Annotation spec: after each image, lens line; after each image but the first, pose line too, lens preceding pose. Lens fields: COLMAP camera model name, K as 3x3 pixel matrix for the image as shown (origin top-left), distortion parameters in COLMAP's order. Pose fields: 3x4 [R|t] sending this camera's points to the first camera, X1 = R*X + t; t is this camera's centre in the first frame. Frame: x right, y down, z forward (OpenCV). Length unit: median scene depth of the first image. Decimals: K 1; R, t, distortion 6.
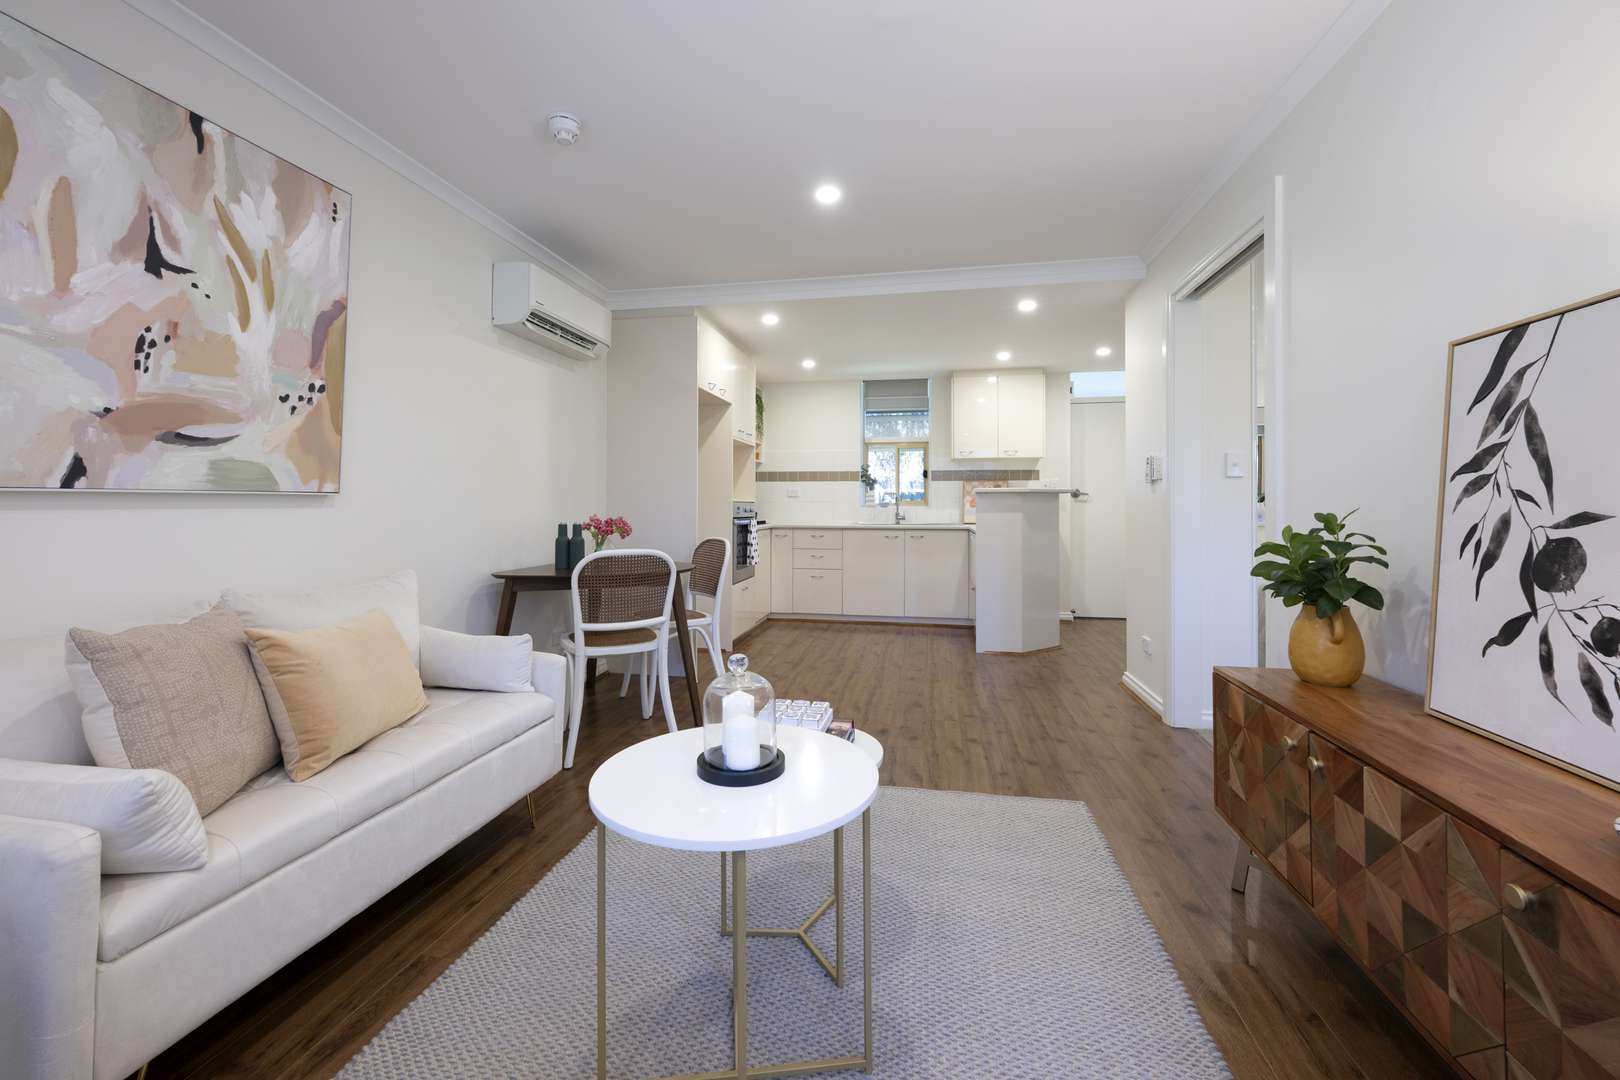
lens RADIAL K [[668.1, 0, 812.9], [0, 668.1, 483.0], [0, 0, 1]] dist [0.000537, -0.000110]
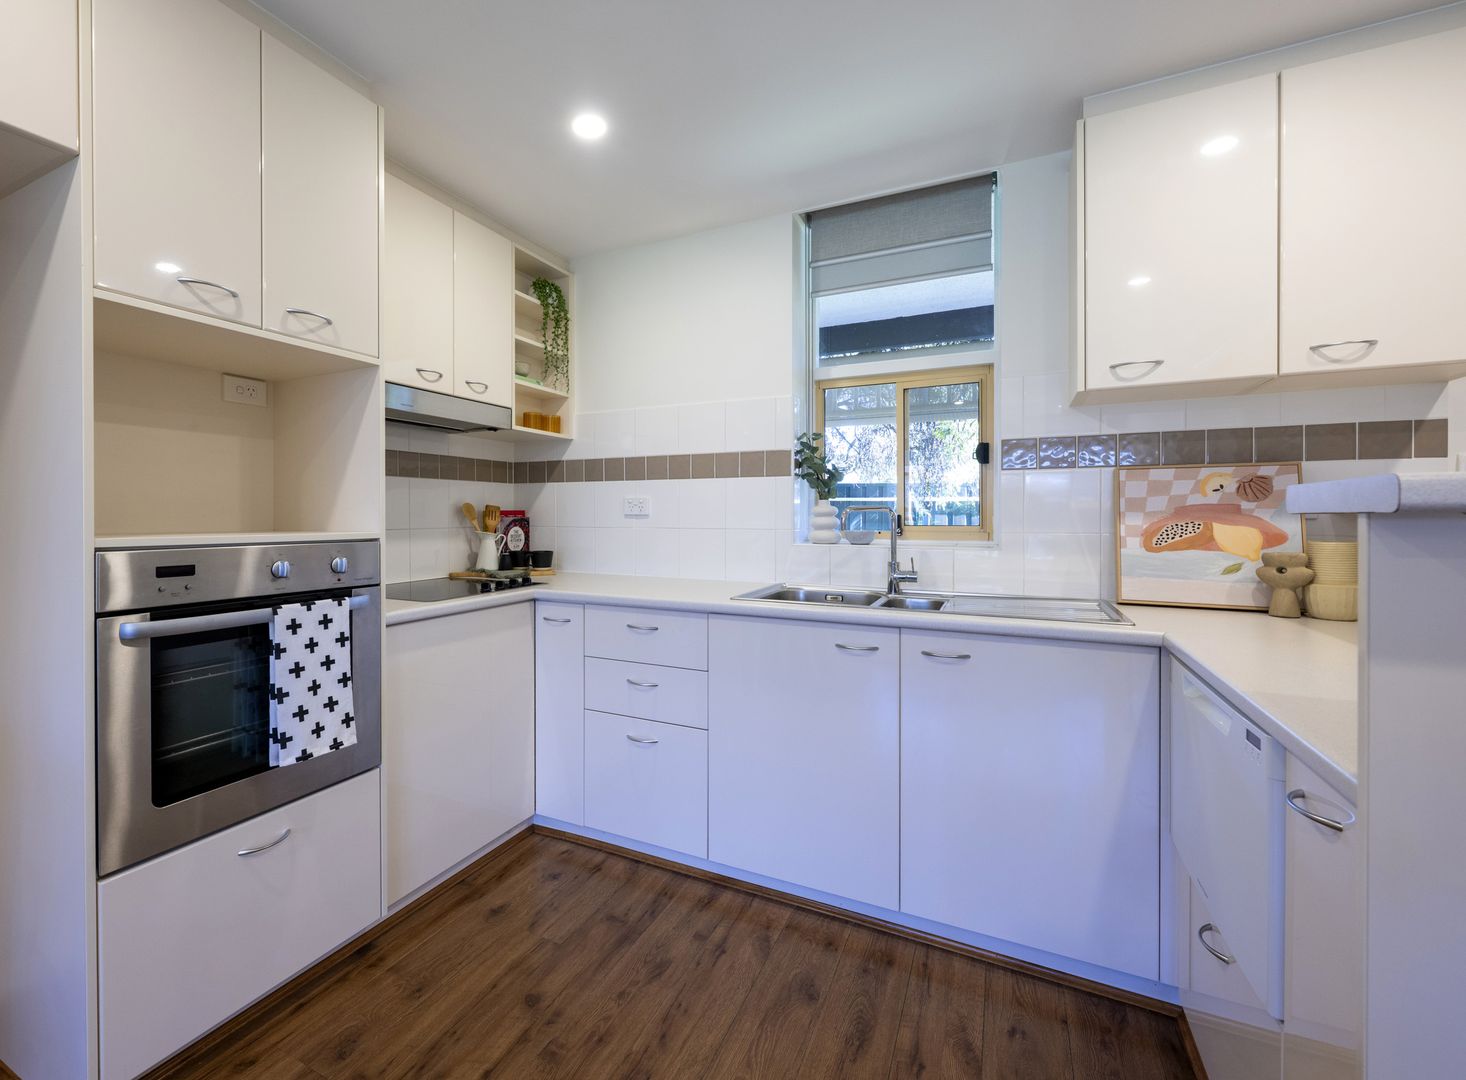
lens RADIAL K [[494.5, 0, 731.4], [0, 494.5, 508.5], [0, 0, 1]] dist [0.011759, 0.000009]
pose [[0.942743, -0.003808, -0.333499, 0.140580], [0.012480, 0.999637, 0.023865, 0.009445], [0.333287, -0.026661, 0.942448, 0.763220]]
